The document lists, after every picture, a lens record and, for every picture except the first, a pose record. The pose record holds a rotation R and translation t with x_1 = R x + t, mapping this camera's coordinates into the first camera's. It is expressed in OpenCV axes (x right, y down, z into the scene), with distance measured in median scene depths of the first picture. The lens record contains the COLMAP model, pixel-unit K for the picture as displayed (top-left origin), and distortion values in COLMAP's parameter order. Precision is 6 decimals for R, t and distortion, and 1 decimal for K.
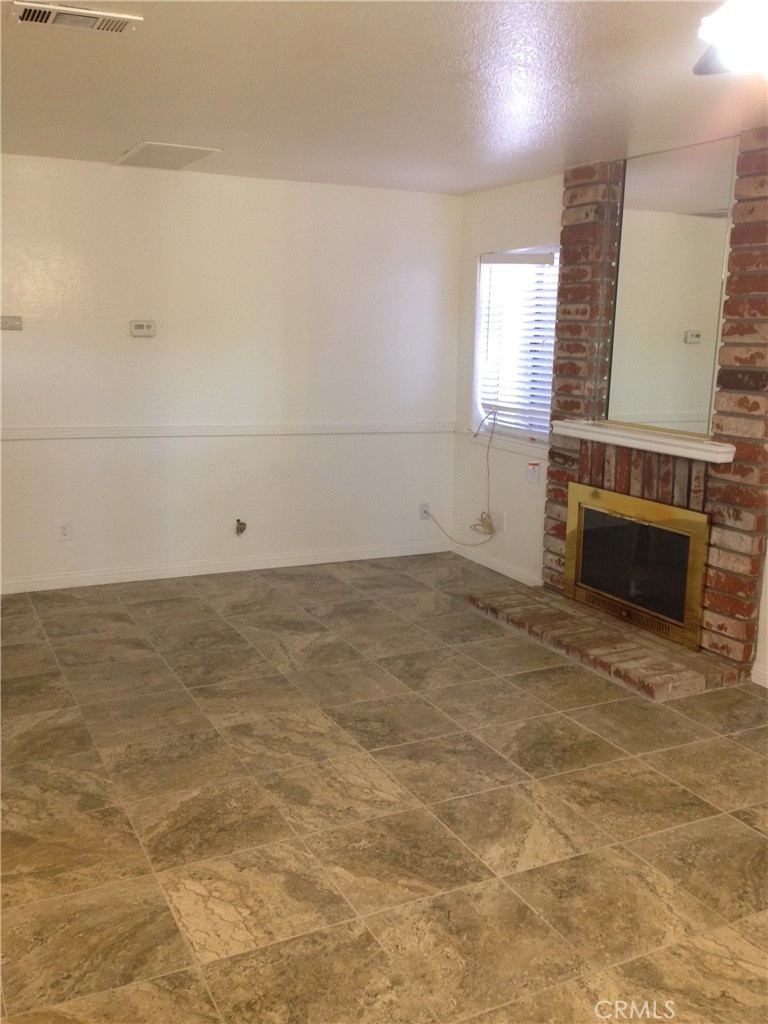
lens RADIAL K [[938.0, 0, 384.0], [0, 938.0, 512.0], [0, 0, 1]] dist [0.111979, -0.200008]
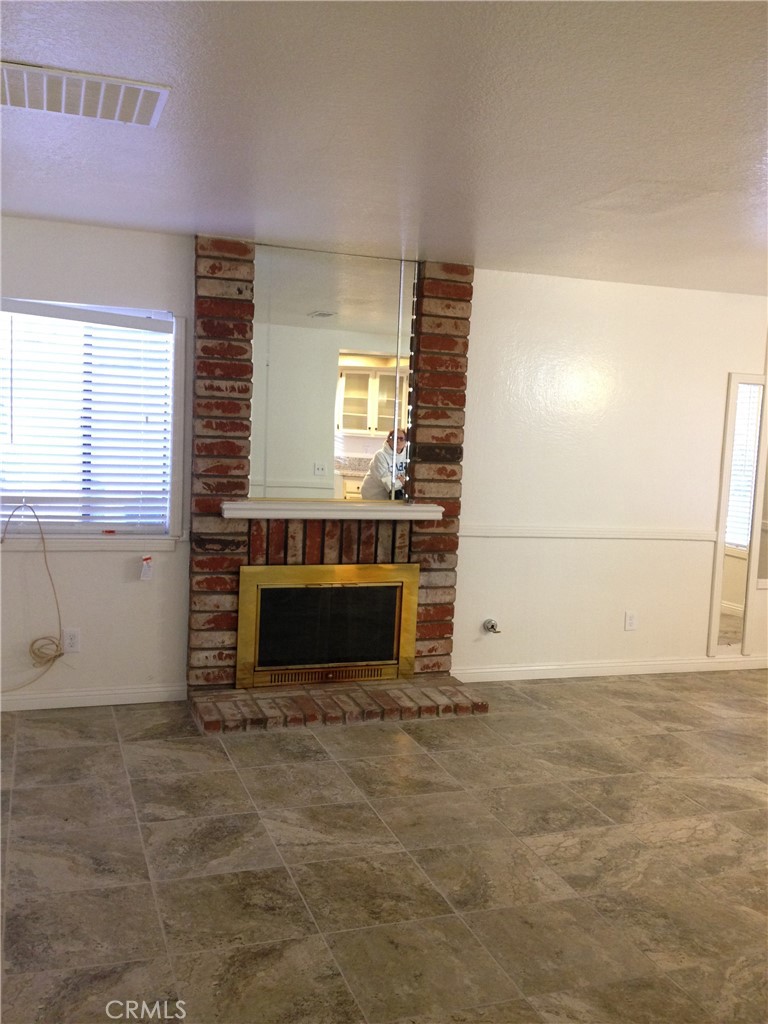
lens RADIAL K [[938.0, 0, 384.0], [0, 938.0, 512.0], [0, 0, 1]] dist [0.111979, -0.200008]
pose [[0.122719, -0.111445, 0.986164, -0.833493], [0.152338, 0.984014, 0.092245, -0.177008], [-0.980680, 0.138910, 0.137735, 0.846112]]
